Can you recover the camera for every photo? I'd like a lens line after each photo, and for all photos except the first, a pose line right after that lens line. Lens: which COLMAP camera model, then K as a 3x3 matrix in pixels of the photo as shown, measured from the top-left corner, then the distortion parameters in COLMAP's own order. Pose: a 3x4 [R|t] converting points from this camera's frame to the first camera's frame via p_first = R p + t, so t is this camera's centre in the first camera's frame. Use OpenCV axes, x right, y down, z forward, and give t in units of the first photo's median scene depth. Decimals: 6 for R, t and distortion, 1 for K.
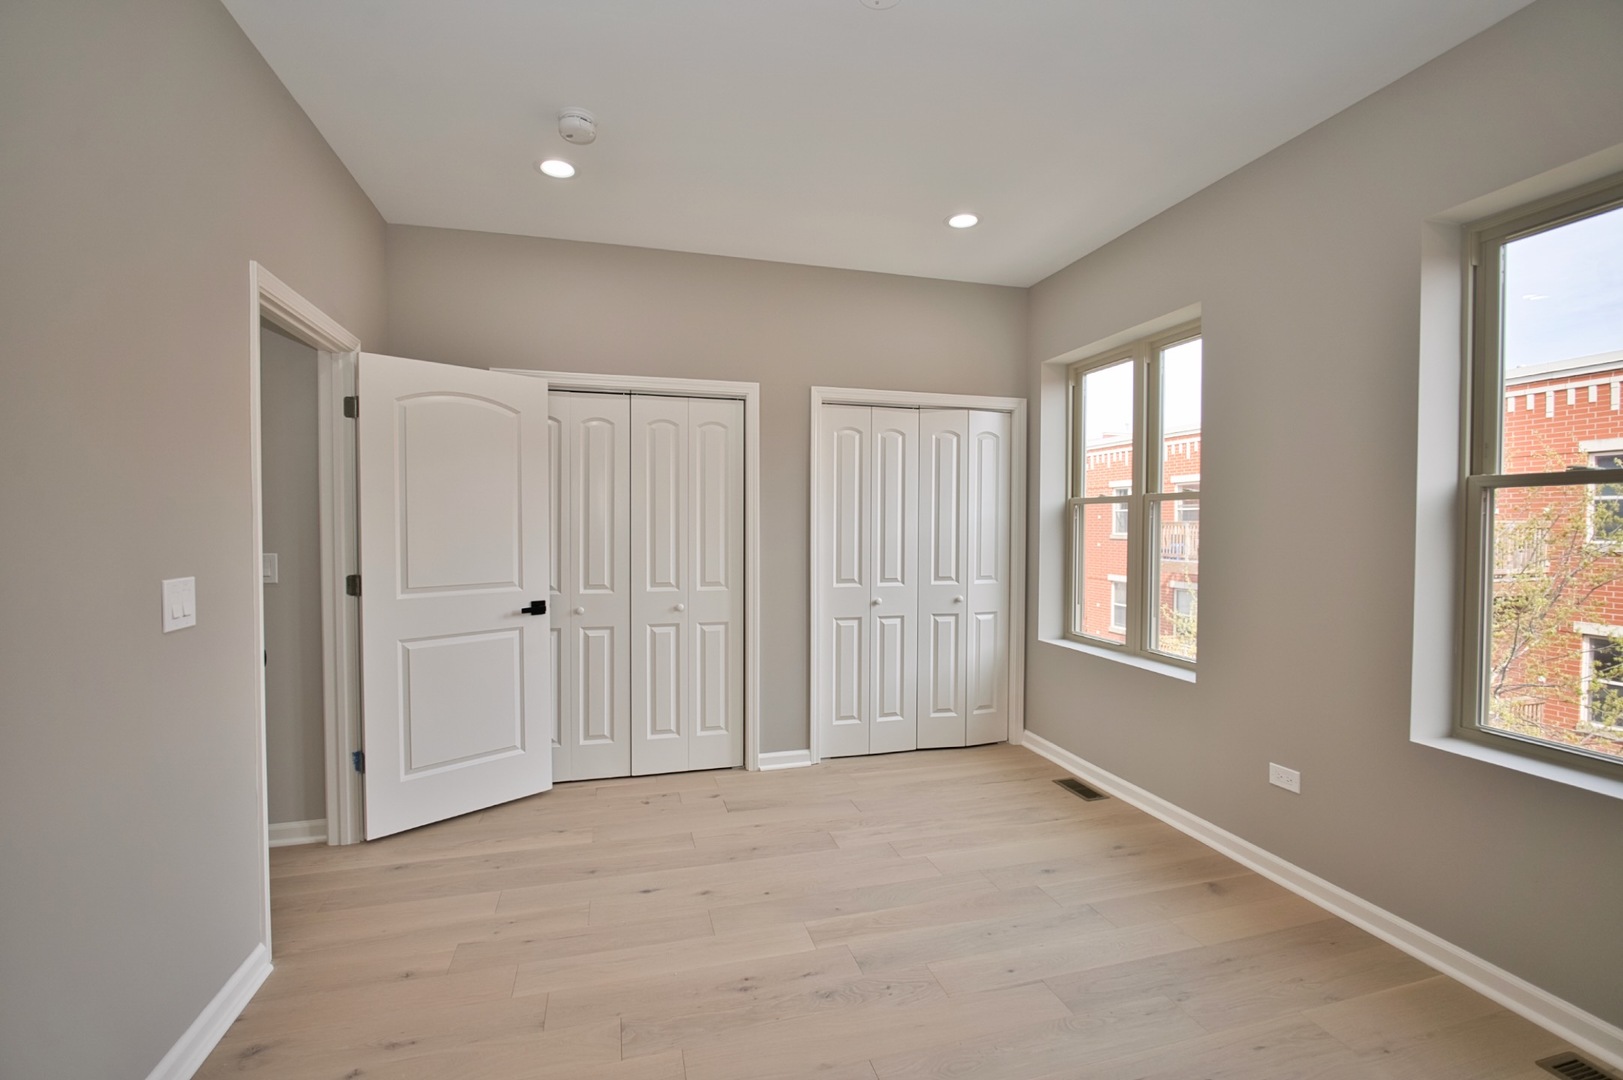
lens RADIAL K [[708.2, 0, 797.1], [0, 708.2, 546.5], [0, 0, 1]] dist [-0.019068, 0.005056]
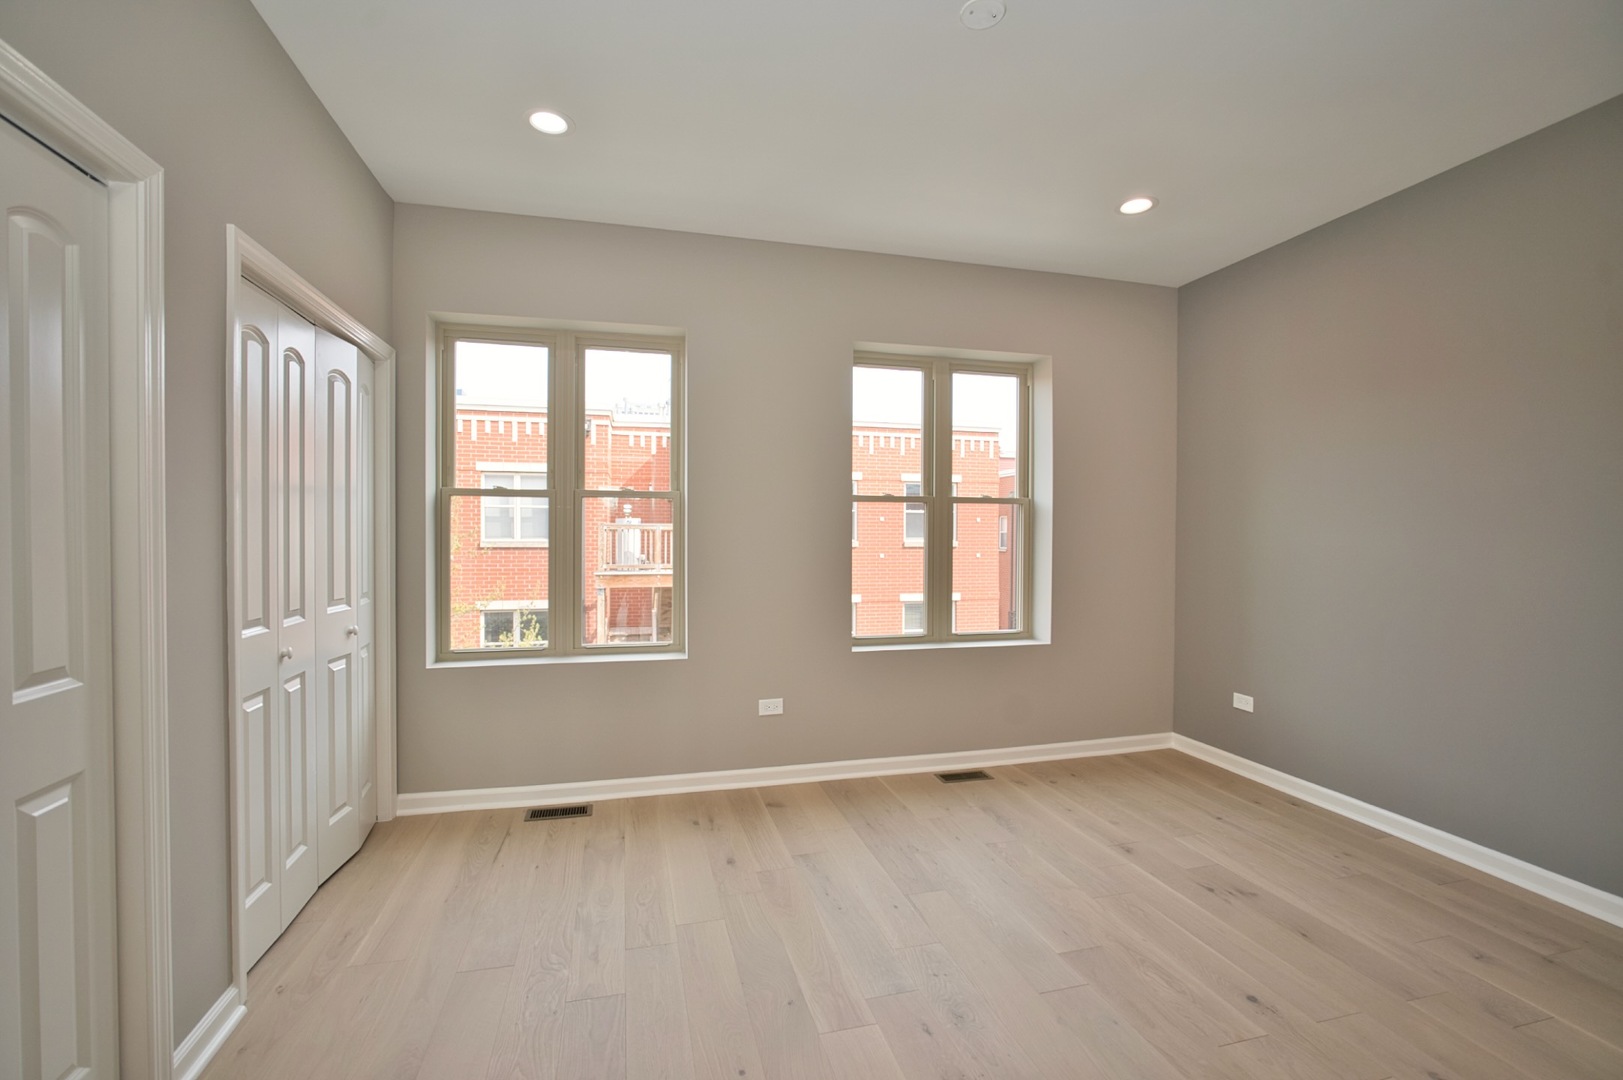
lens RADIAL K [[708.2, 0, 813.7], [0, 708.2, 540.5], [0, 0, 1]] dist [-0.019068, 0.005056]
pose [[0.005000, -0.009184, 0.999945, -0.553226], [0.031692, 0.999457, 0.009021, -0.003318], [-0.999485, 0.031645, 0.005288, 0.733460]]
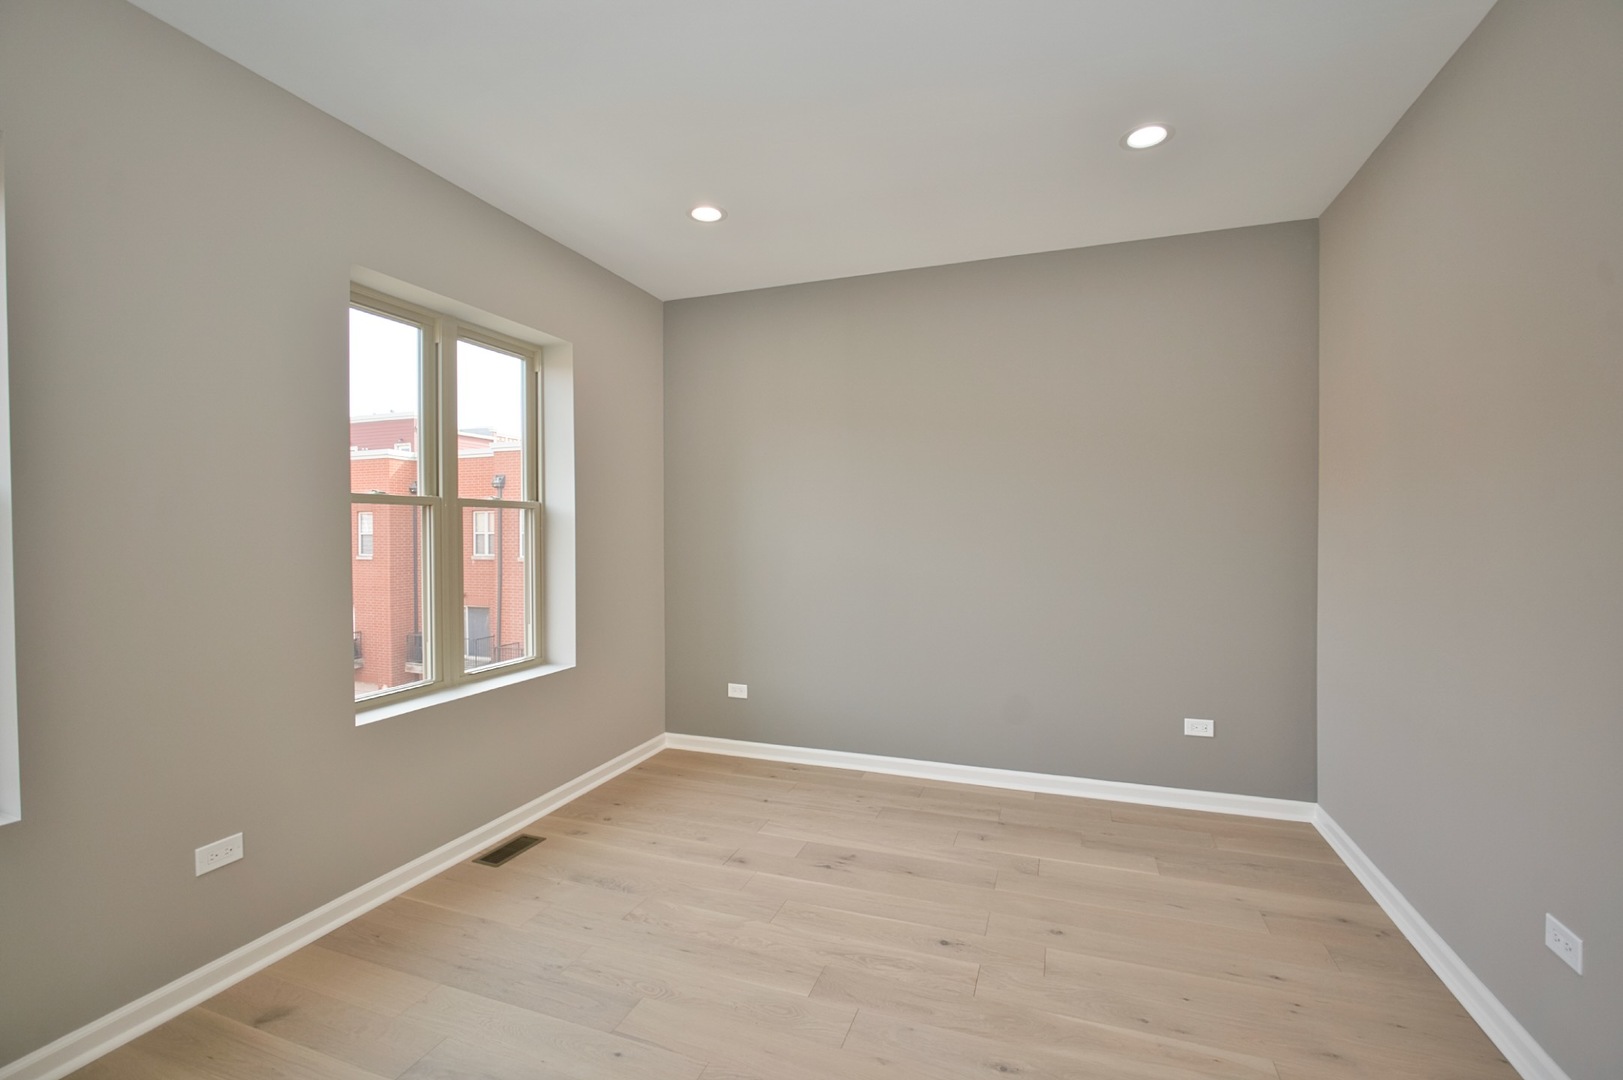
lens RADIAL K [[708.2, 0, 810.0], [0, 708.2, 536.1], [0, 0, 1]] dist [-0.019068, 0.005056]
pose [[-0.815822, 0.001500, 0.578301, -0.250967], [0.028449, 0.998890, 0.037544, -0.032410], [-0.577603, 0.047081, -0.814959, 1.012231]]
